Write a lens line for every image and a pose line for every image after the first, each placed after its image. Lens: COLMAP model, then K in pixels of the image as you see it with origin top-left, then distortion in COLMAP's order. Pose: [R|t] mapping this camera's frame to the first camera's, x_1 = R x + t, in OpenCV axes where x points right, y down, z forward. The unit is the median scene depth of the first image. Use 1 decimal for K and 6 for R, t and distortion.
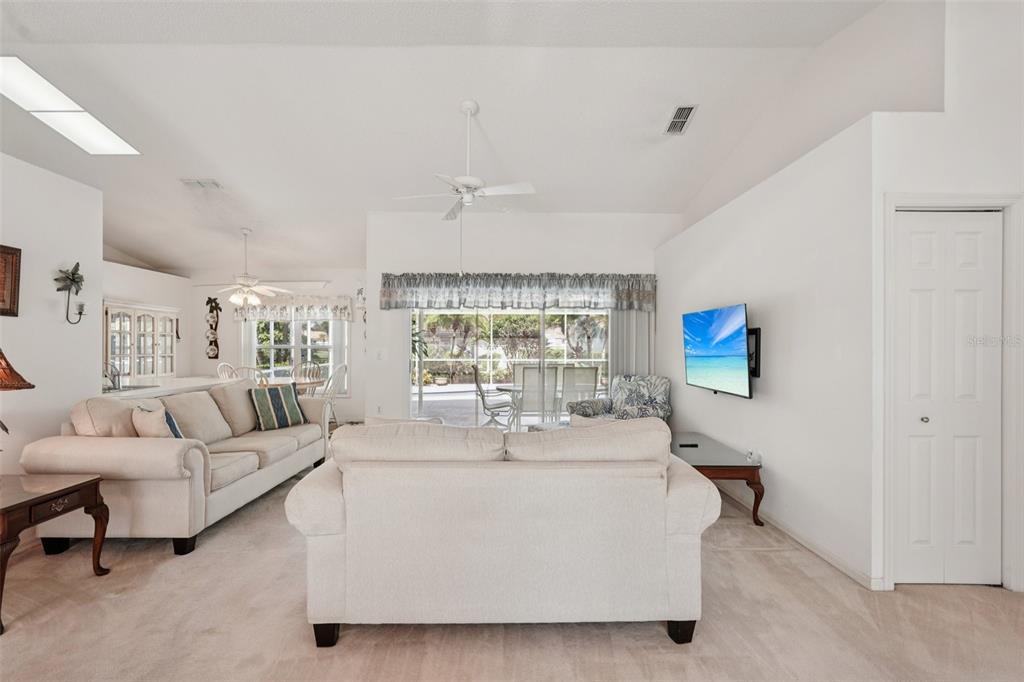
lens RADIAL K [[457.8, 0, 504.2], [0, 457.8, 343.5], [0, 0, 1]] dist [-0.012922, 0.004649]
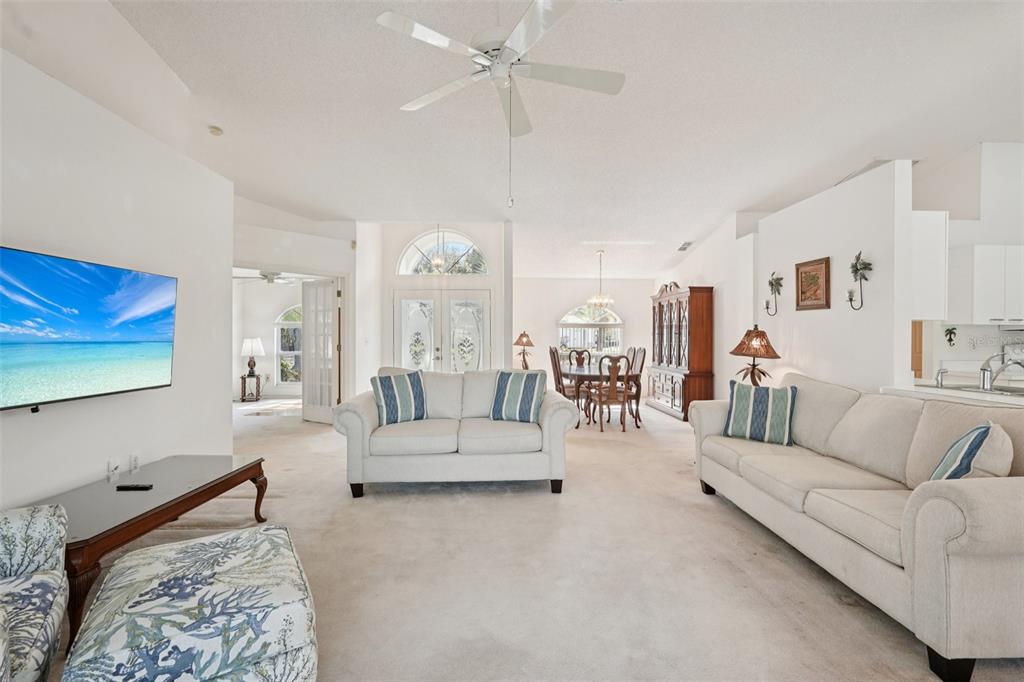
lens RADIAL K [[457.8, 0, 513.8], [0, 457.8, 333.2], [0, 0, 1]] dist [-0.012922, 0.004649]
pose [[-0.999801, -0.001765, -0.019859, -0.031029], [-0.001504, 0.999913, -0.013141, 0.010865], [0.019881, -0.013108, -0.999716, 0.817898]]
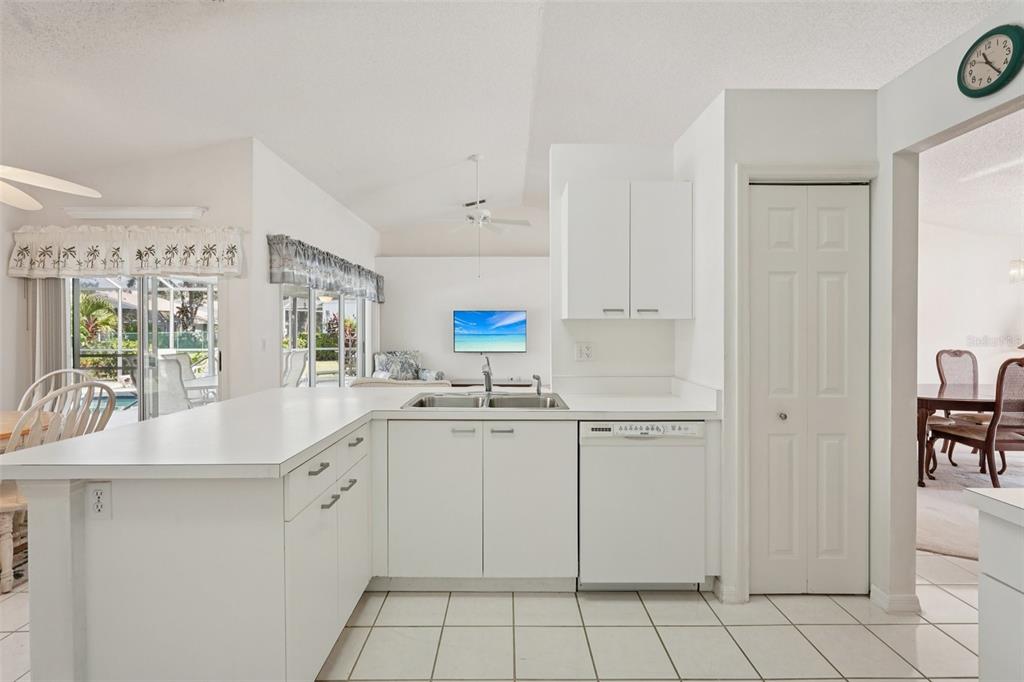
lens RADIAL K [[457.8, 0, 514.6], [0, 457.8, 329.1], [0, 0, 1]] dist [-0.012922, 0.004649]
pose [[0.000596, -0.003827, 0.999992, -0.737764], [0.000540, 0.999993, 0.003827, -0.000864], [-1.000000, 0.000538, 0.000598, 0.459524]]
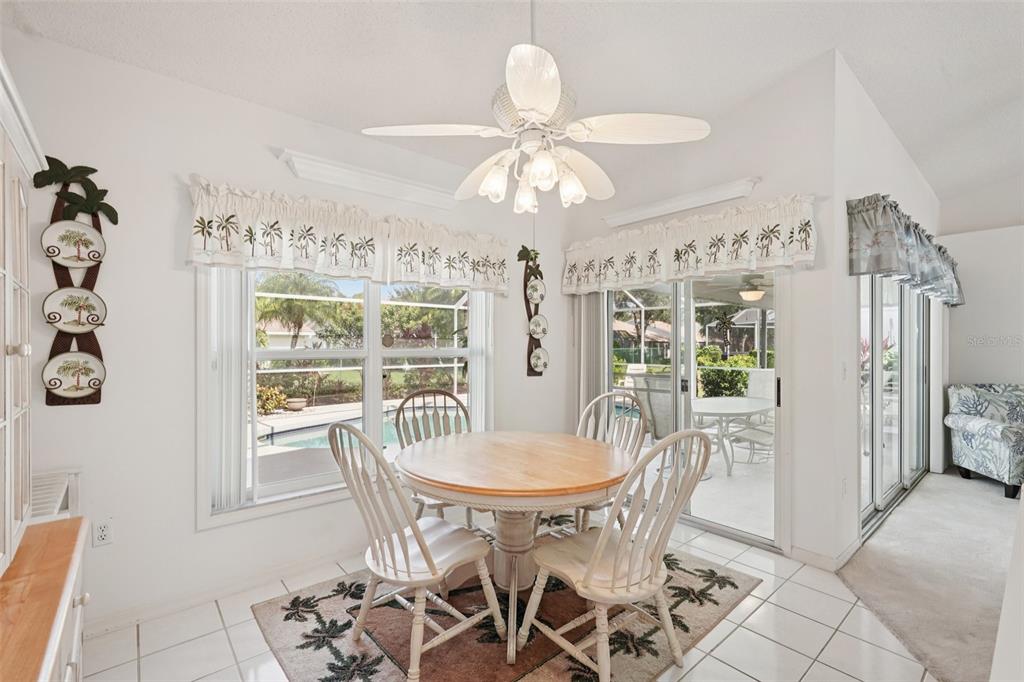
lens RADIAL K [[457.8, 0, 512.2], [0, 457.8, 343.7], [0, 0, 1]] dist [-0.012922, 0.004649]
pose [[0.769205, 0.002295, 0.638998, -0.613902], [-0.001136, 0.999997, -0.002224, 0.000242], [-0.639001, 0.000985, 0.769205, 0.653595]]
